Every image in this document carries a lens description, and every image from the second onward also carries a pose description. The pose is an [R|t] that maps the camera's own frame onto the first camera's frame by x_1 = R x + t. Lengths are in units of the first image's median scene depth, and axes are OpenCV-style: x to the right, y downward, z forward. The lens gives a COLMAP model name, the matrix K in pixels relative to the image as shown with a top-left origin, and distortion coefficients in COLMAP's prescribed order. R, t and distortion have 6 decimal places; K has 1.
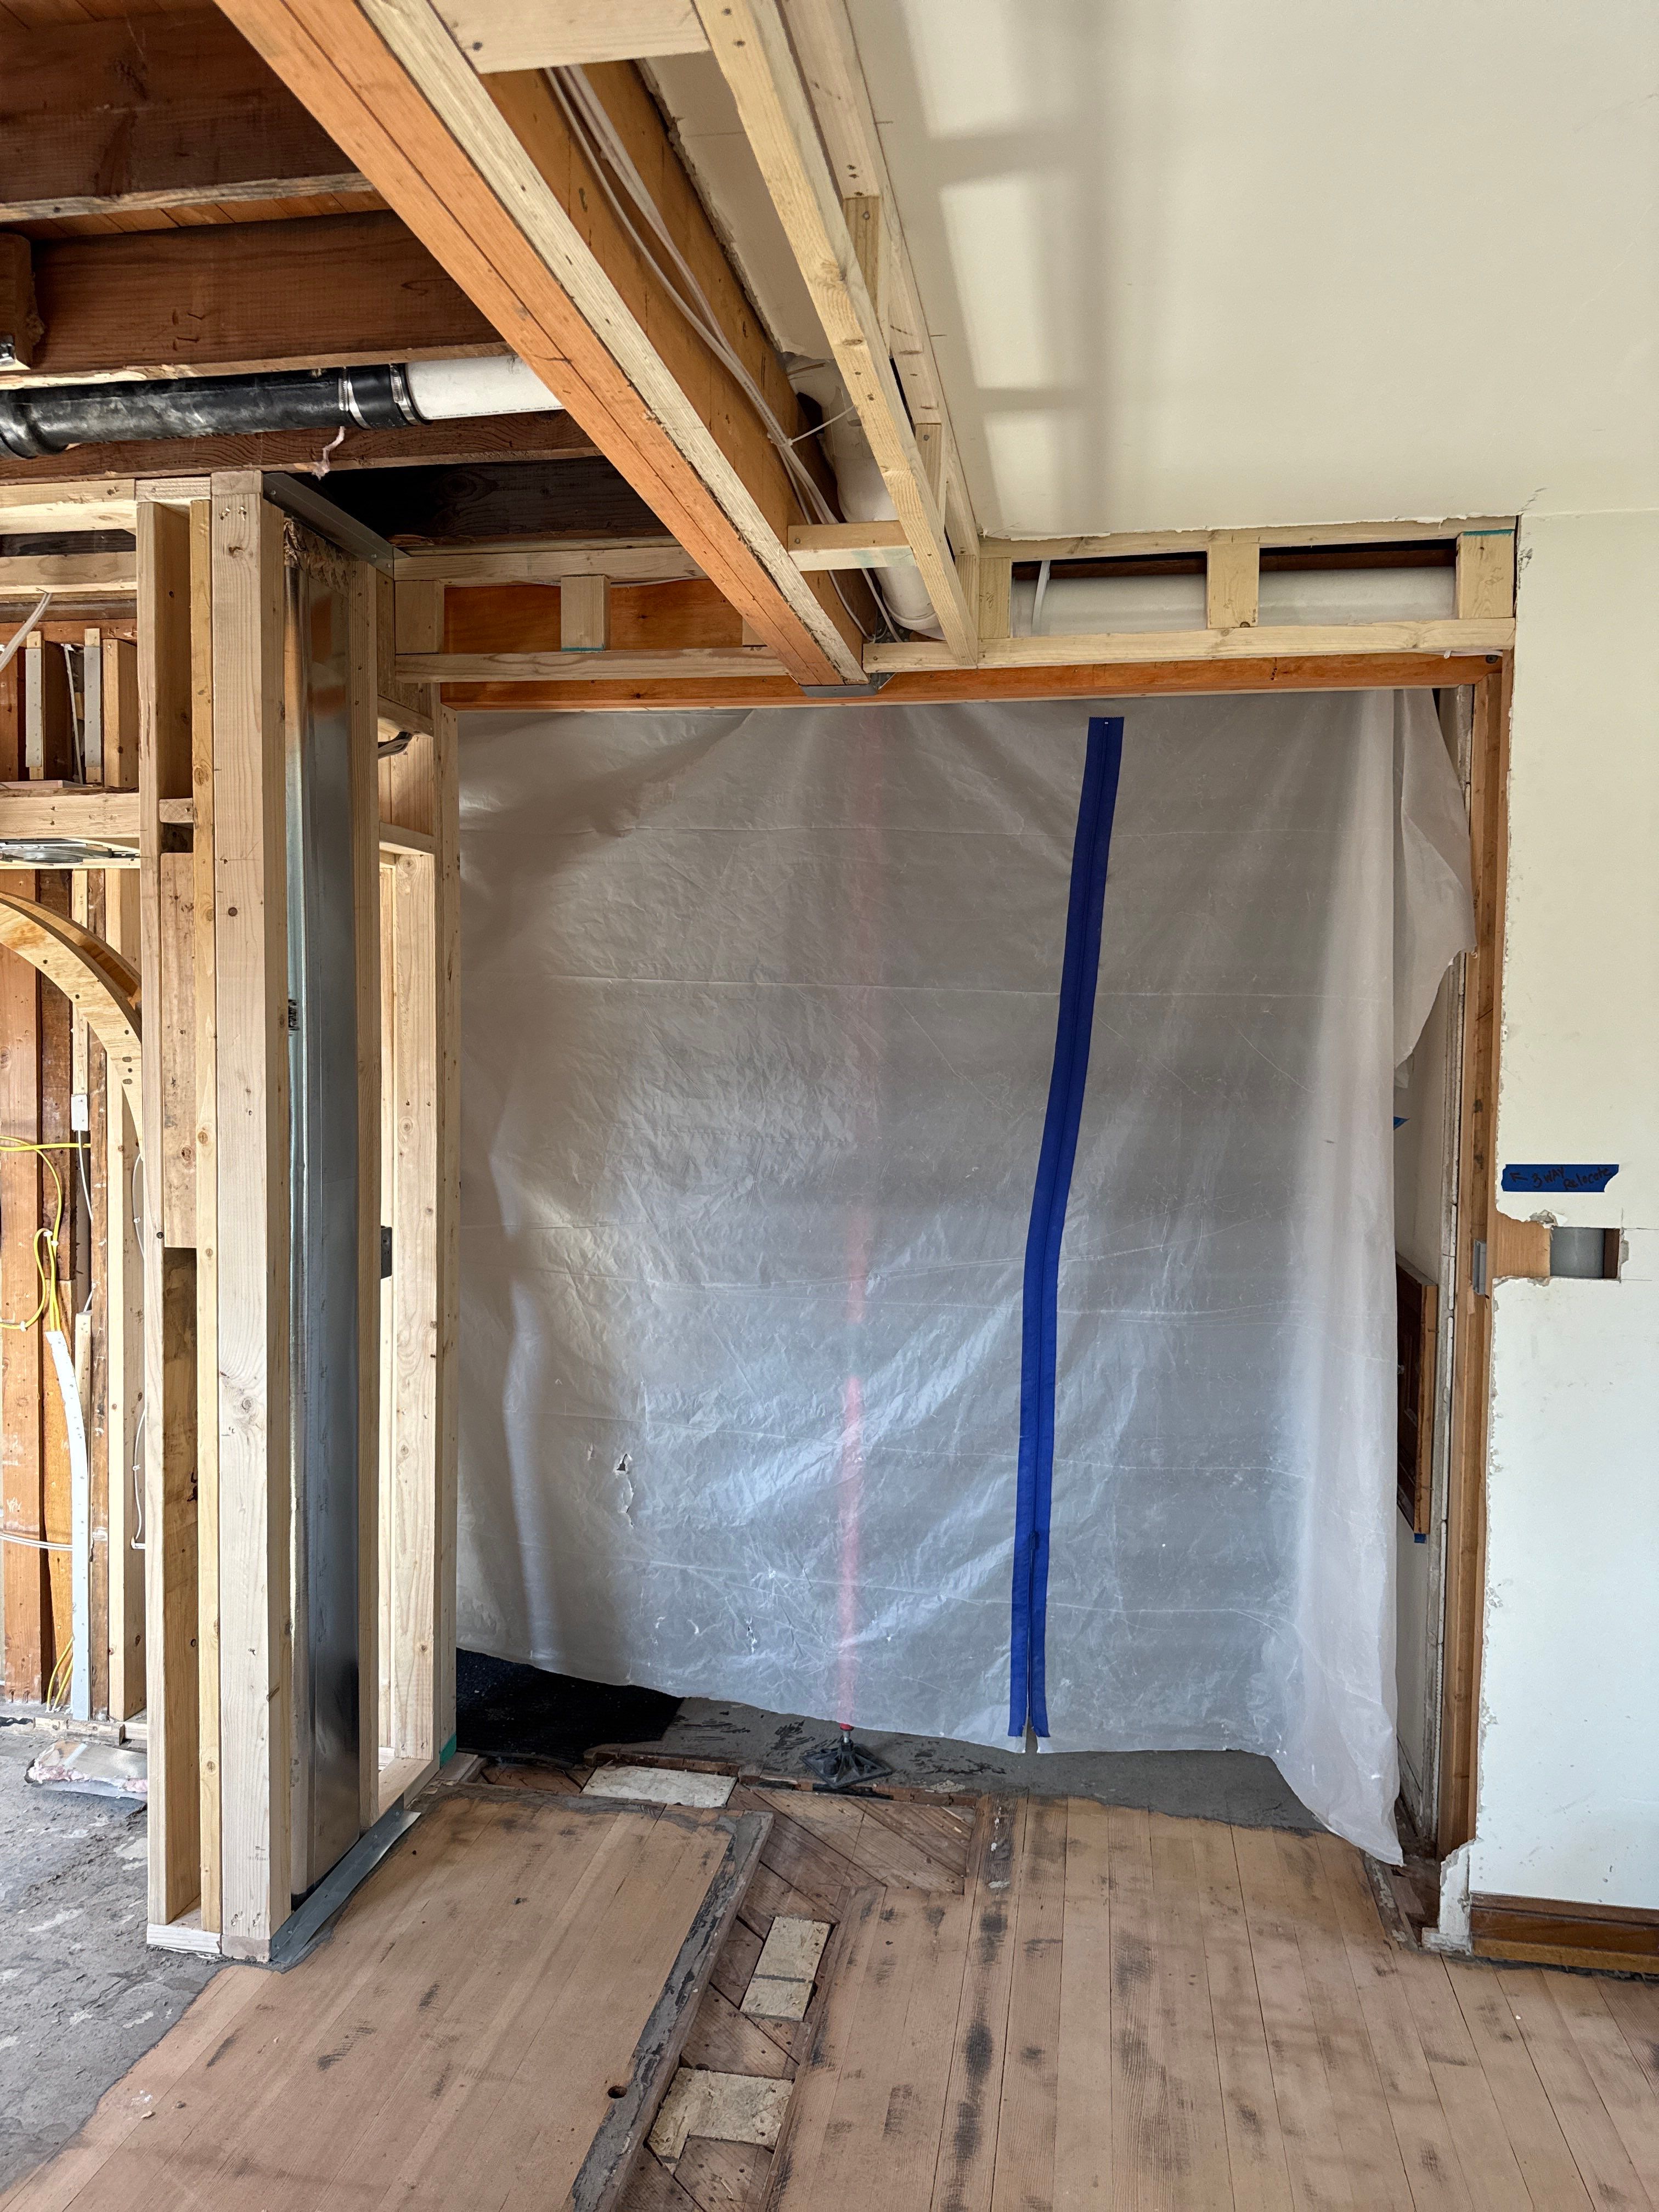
lens RADIAL K [[1568.9, 0, 826.0], [0, 1568.9, 1098.3], [0, 0, 1]] dist [0.001707, -0.003189]
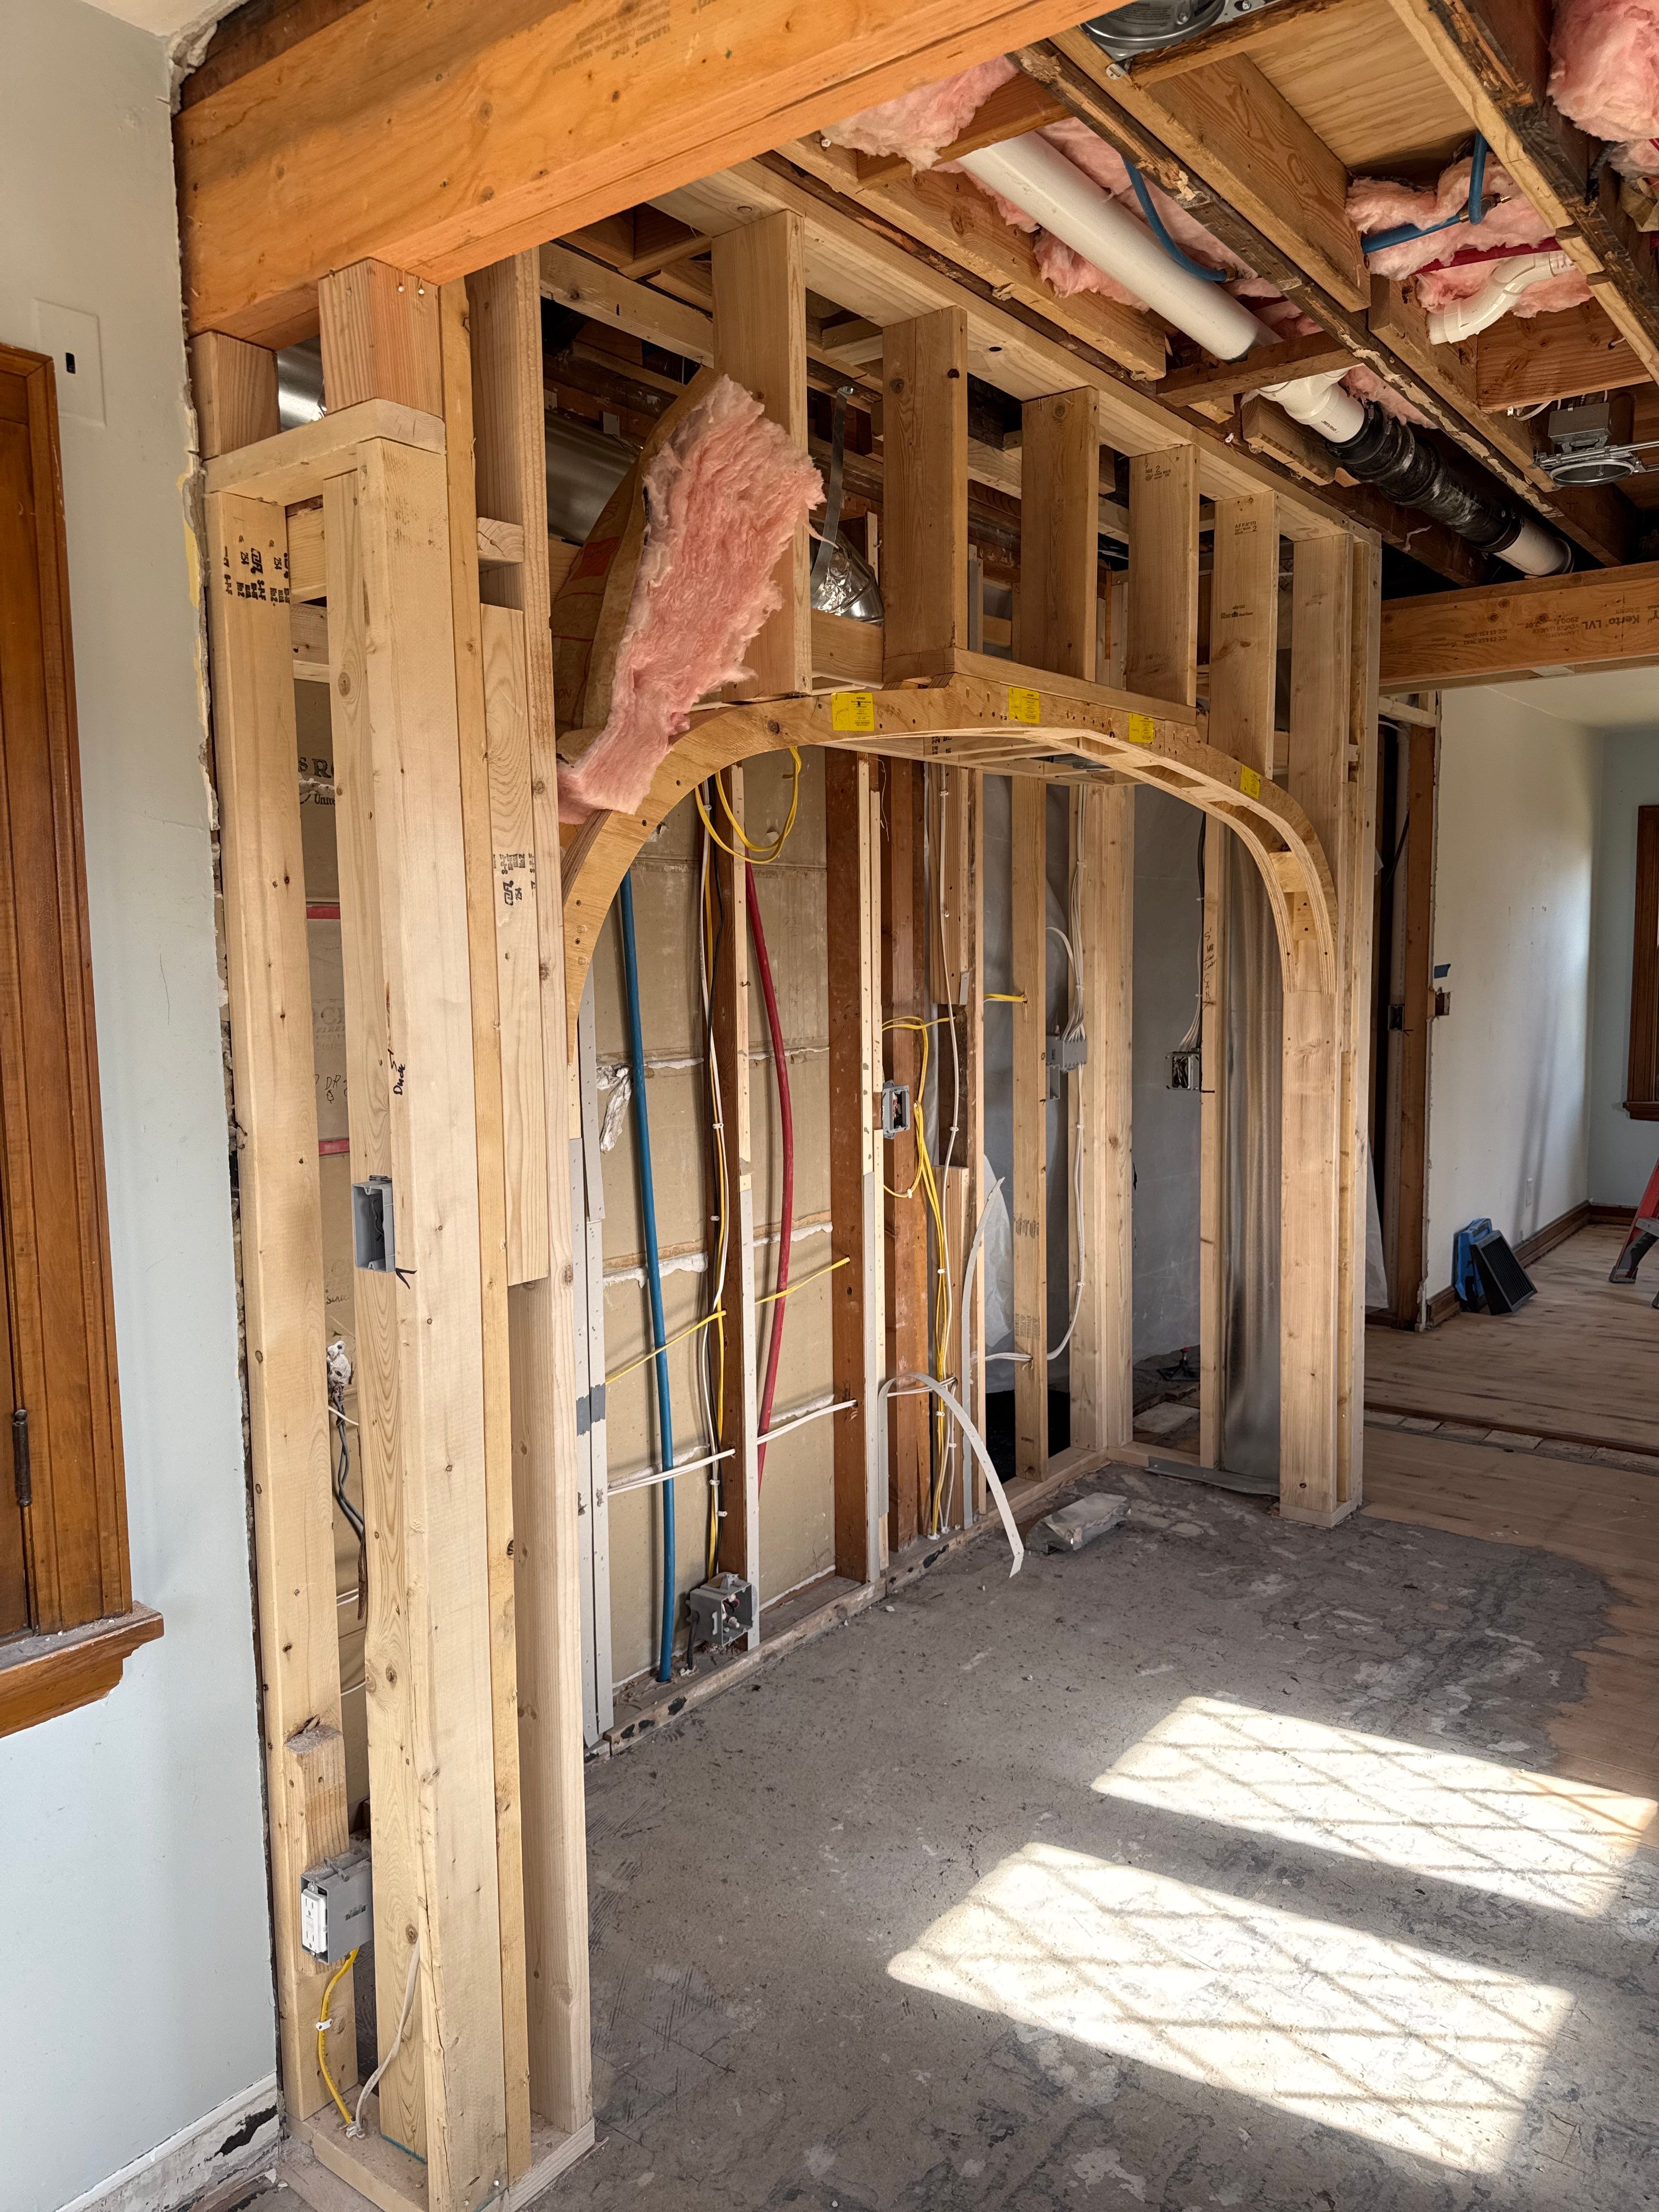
lens RADIAL K [[1553.7, 0, 831.0], [0, 1553.7, 1111.8], [0, 0, 1]] dist [0.072369, -0.085159]
pose [[0.460000, -0.113647, 0.880616, -1.929779], [0.059818, 0.993488, 0.096967, -0.022312], [-0.885901, 0.008072, 0.463803, 0.735057]]
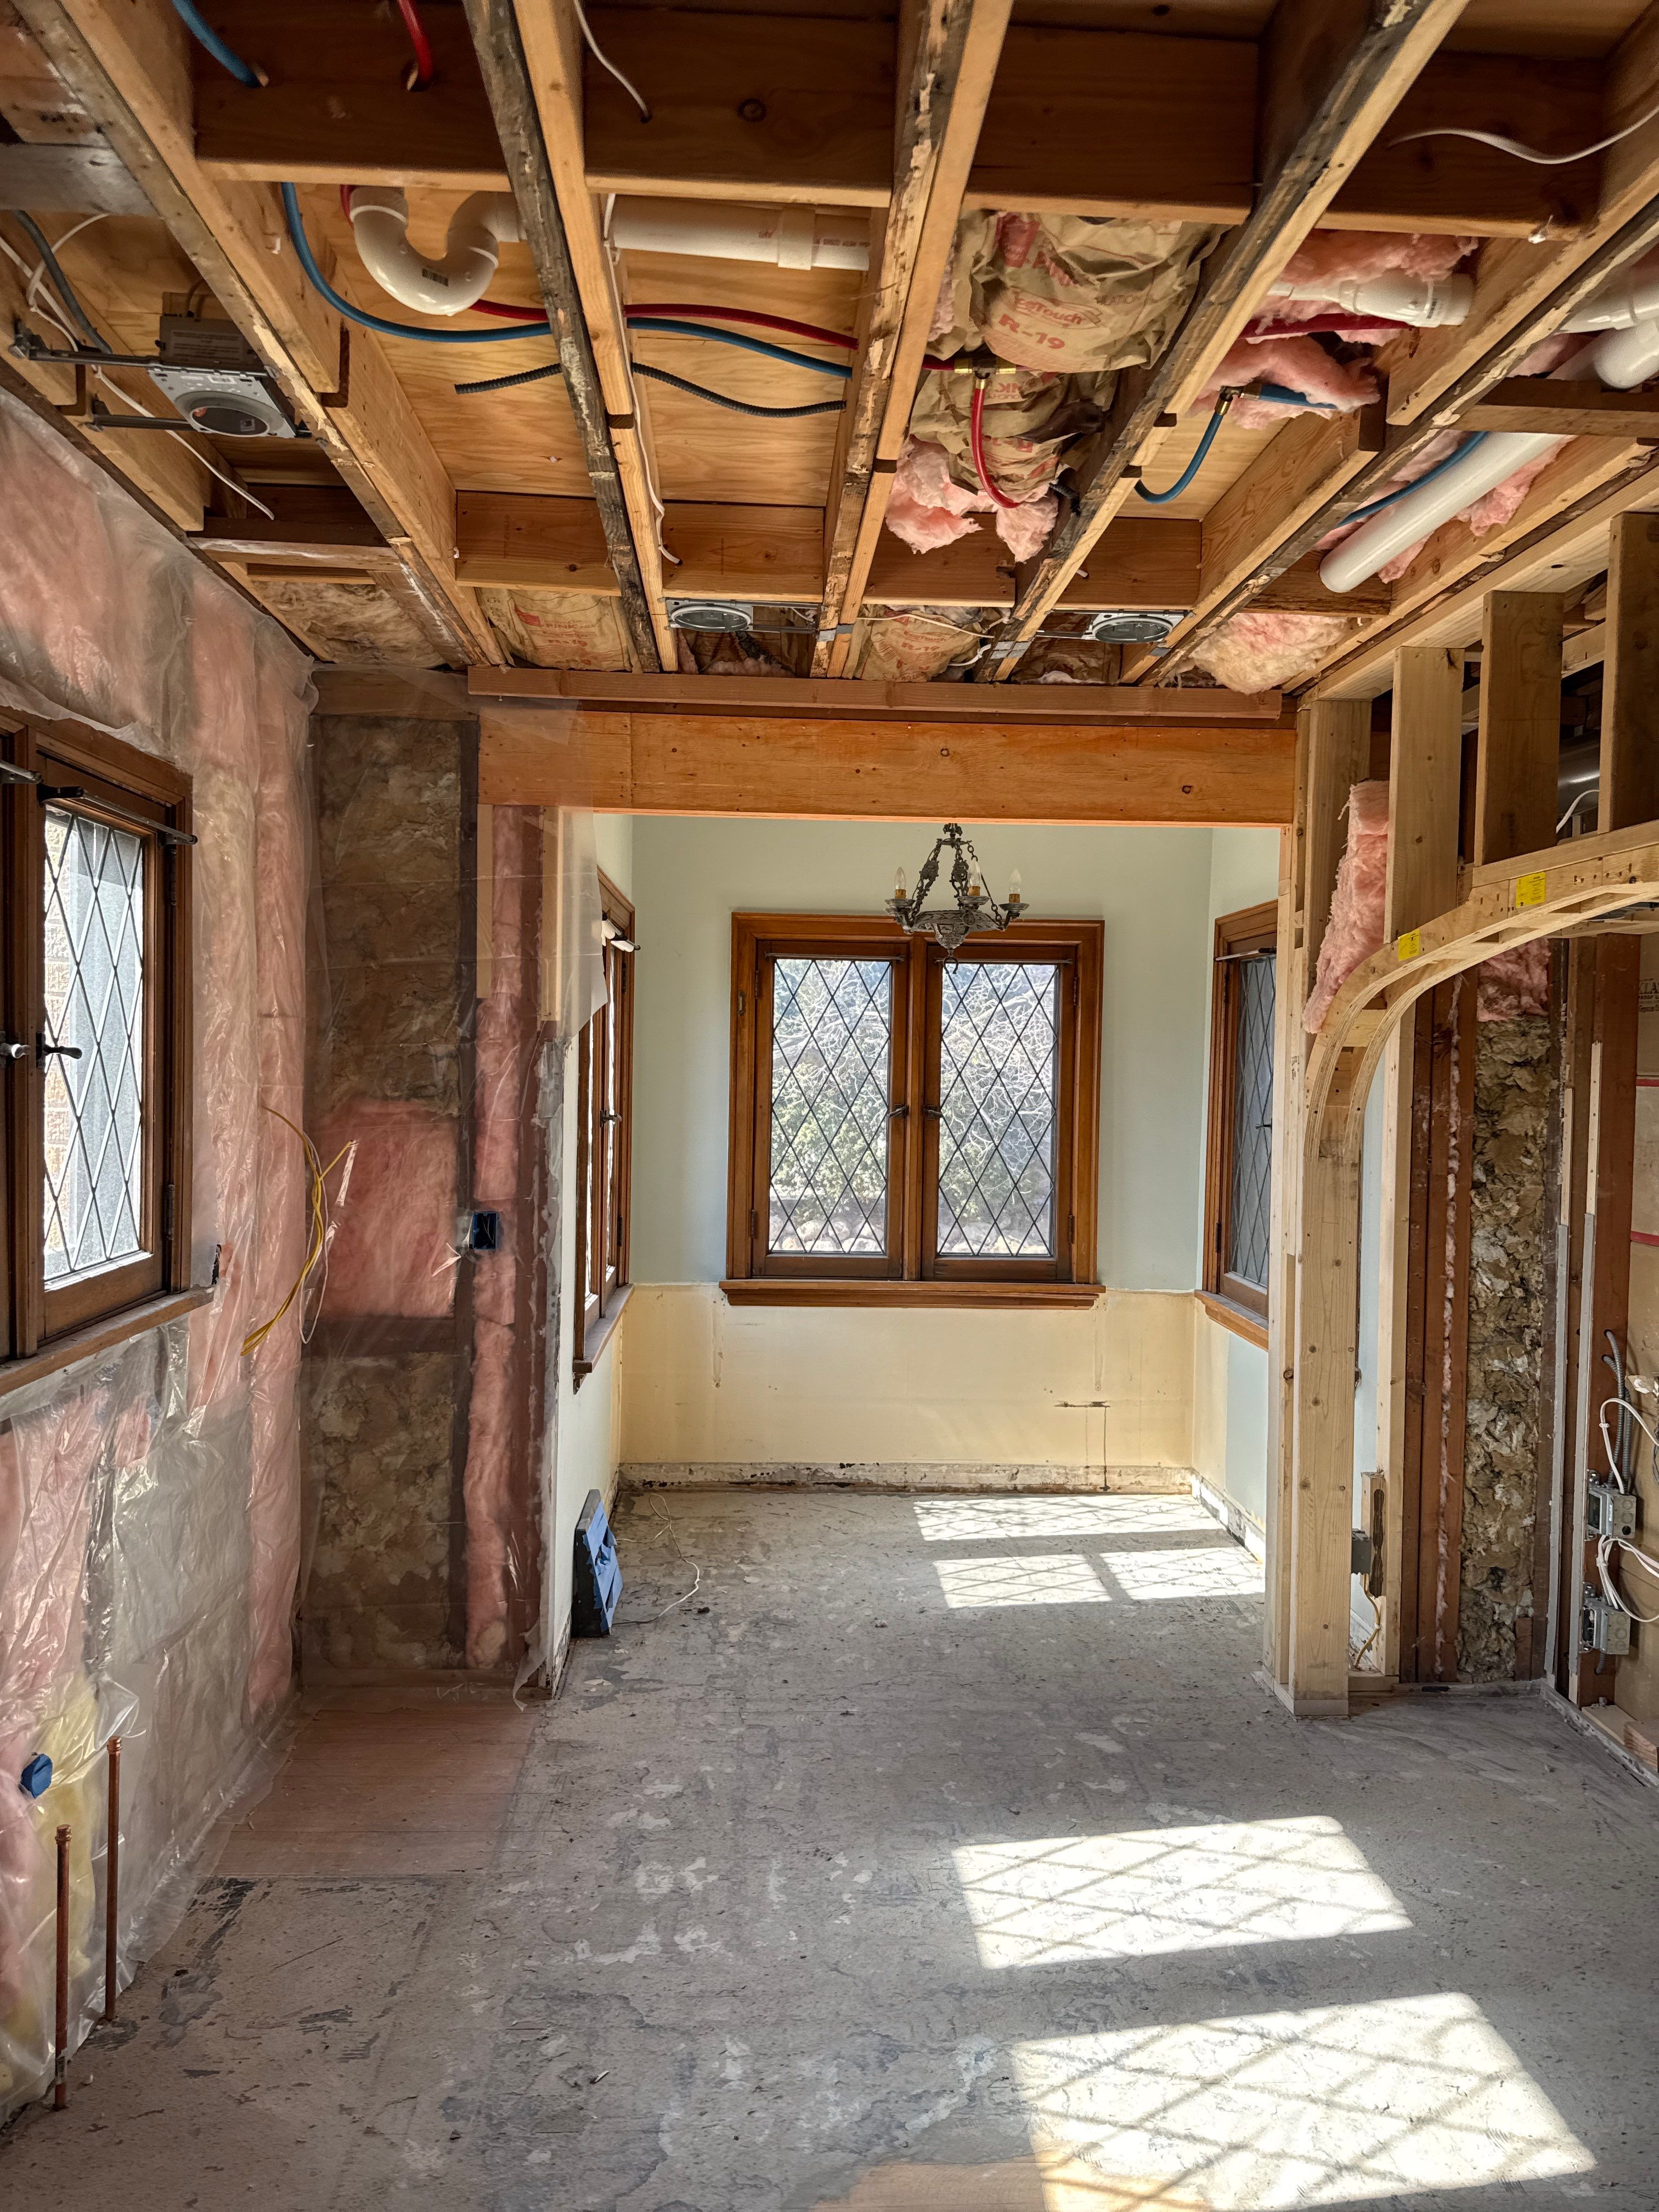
lens RADIAL K [[1556.2, 0, 838.8], [0, 1556.2, 1099.5], [0, 0, 1]] dist [0.030375, -0.039245]
pose [[0.232169, 0.014961, -0.972560, -0.100827], [-0.060782, 0.998151, 0.000845, -0.009791], [0.970775, 0.058918, 0.232649, 0.415657]]
